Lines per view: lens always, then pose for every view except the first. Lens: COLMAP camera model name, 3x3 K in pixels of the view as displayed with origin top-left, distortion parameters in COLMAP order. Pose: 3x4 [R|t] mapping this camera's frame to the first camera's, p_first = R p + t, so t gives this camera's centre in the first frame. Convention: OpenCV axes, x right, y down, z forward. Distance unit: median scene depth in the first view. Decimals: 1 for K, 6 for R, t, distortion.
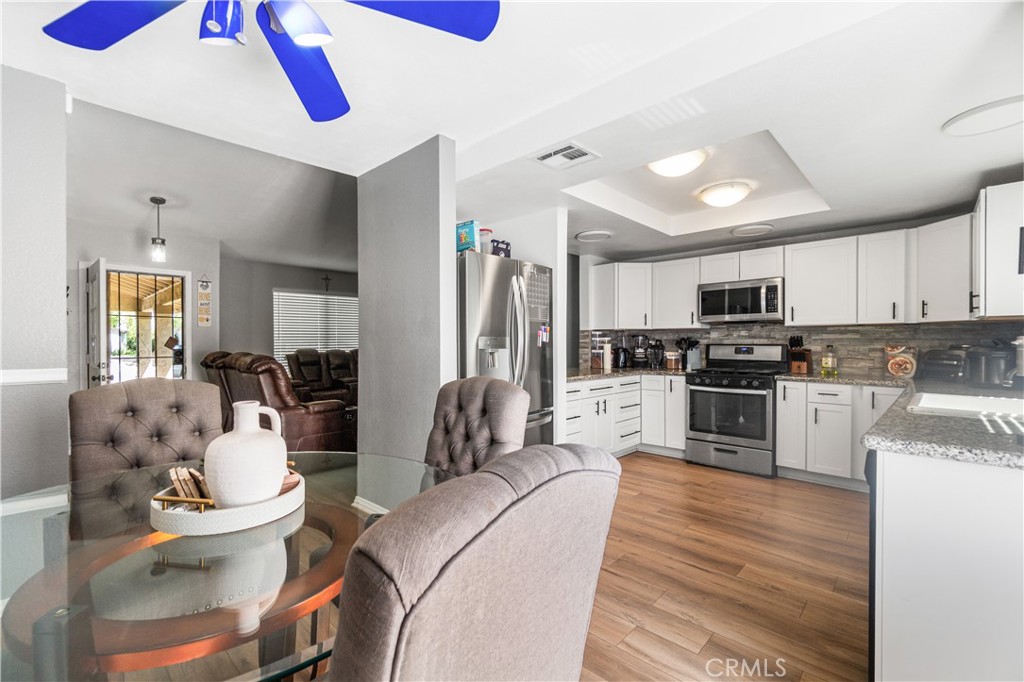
lens RADIAL K [[438.6, 0, 503.5], [0, 438.6, 344.1], [0, 0, 1]] dist [0.001773, 0.000448]
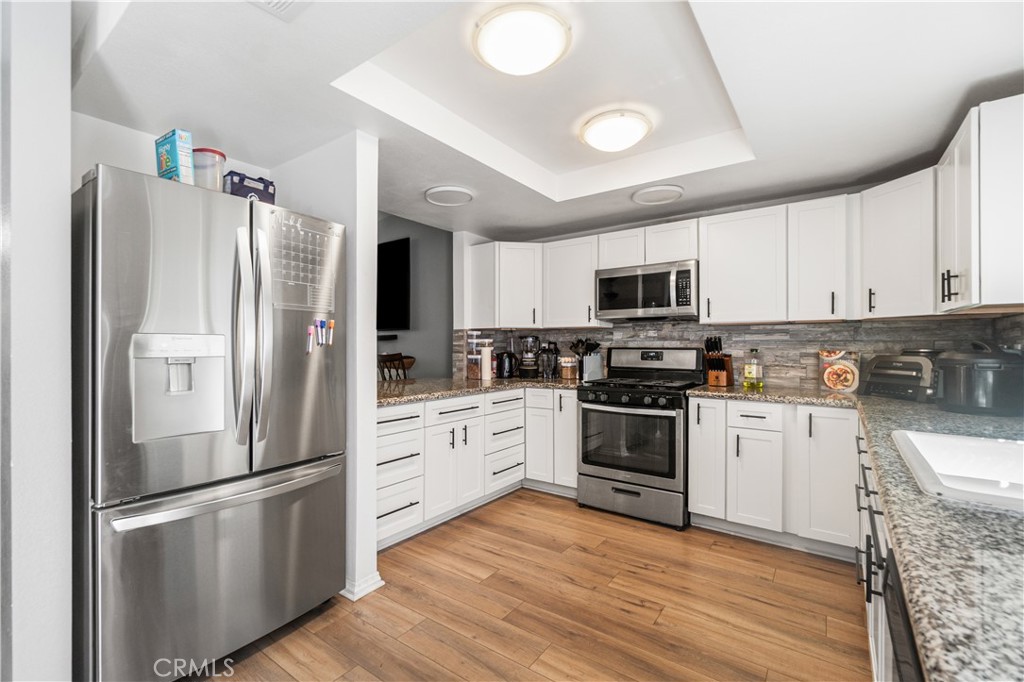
lens RADIAL K [[441.0, 0, 502.9], [0, 441.0, 342.5], [0, 0, 1]] dist [-0.001669, 0.000109]
pose [[0.991464, 0.000900, 0.130381, 0.200778], [0.000374, 0.999952, -0.009746, -0.001411], [-0.130384, 0.009711, 0.991416, 0.283549]]
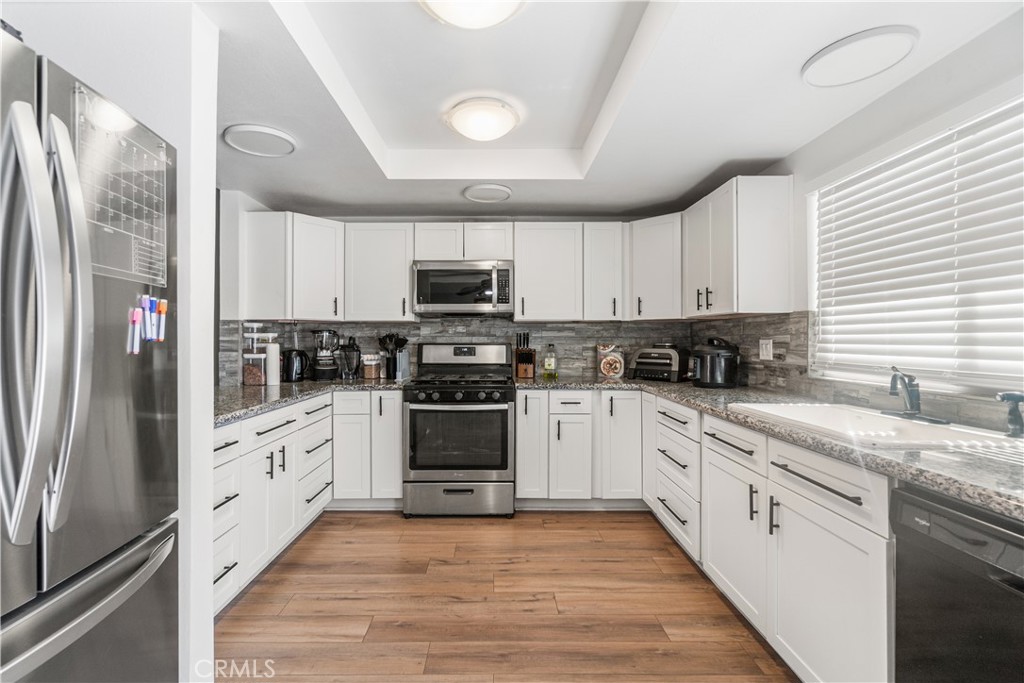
lens RADIAL K [[449.2, 0, 489.1], [0, 449.2, 337.1], [0, 0, 1]] dist [-0.004262, 0.000557]
pose [[0.725110, 0.004851, 0.688616, 0.032432], [0.003630, 0.999934, -0.010866, -0.001846], [-0.688624, 0.010378, 0.725044, 0.422561]]
